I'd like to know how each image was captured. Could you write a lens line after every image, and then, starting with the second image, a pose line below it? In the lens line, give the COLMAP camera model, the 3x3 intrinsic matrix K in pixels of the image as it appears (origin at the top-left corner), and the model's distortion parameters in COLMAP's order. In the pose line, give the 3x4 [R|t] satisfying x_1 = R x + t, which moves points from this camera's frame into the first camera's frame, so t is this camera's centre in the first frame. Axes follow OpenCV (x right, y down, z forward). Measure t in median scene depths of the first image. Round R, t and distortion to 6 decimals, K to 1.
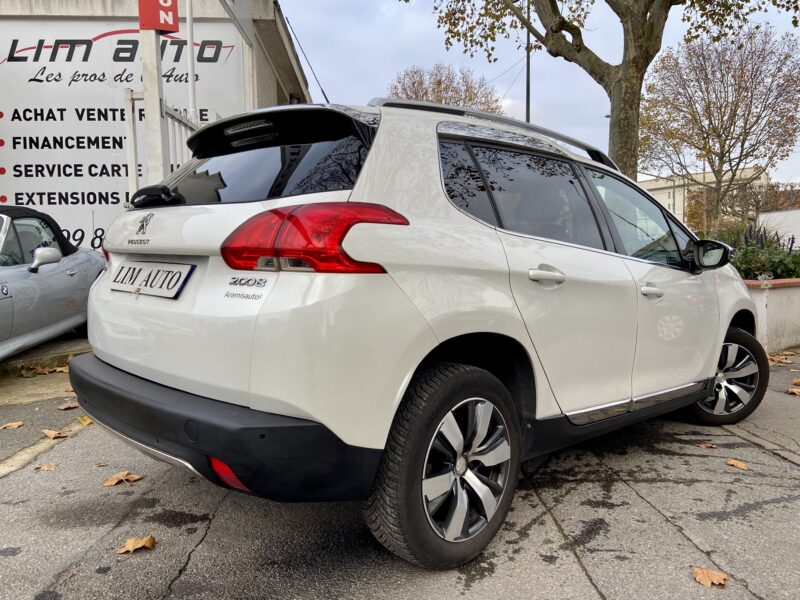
lens RADIAL K [[596.7, 0, 397.7], [0, 596.7, 296.8], [0, 0, 1]] dist [0.066644, -0.077265]
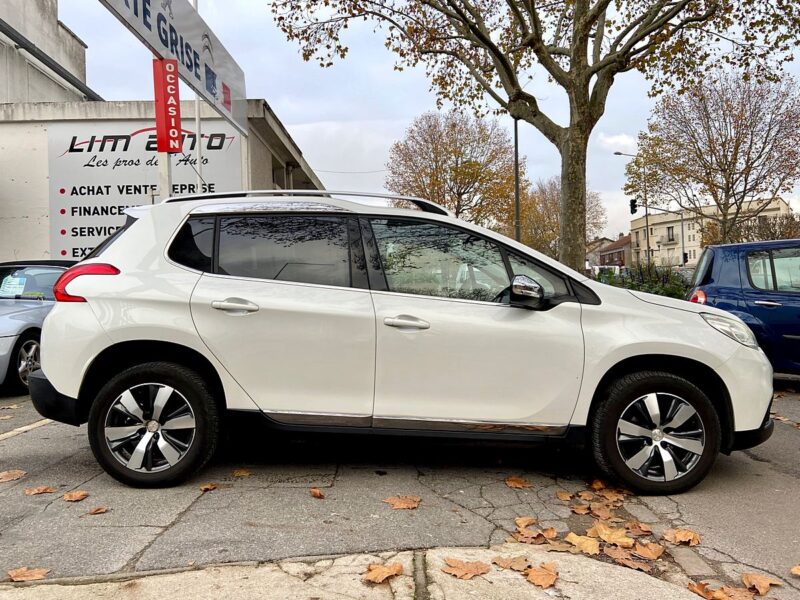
lens RADIAL K [[596.7, 0, 396.3], [0, 596.7, 298.2], [0, 0, 1]] dist [0.066644, -0.077265]
pose [[0.998434, -0.011116, -0.054833, 0.091768], [0.008142, 0.998499, -0.054164, 0.009955], [0.055353, 0.053633, 0.997025, -0.170184]]
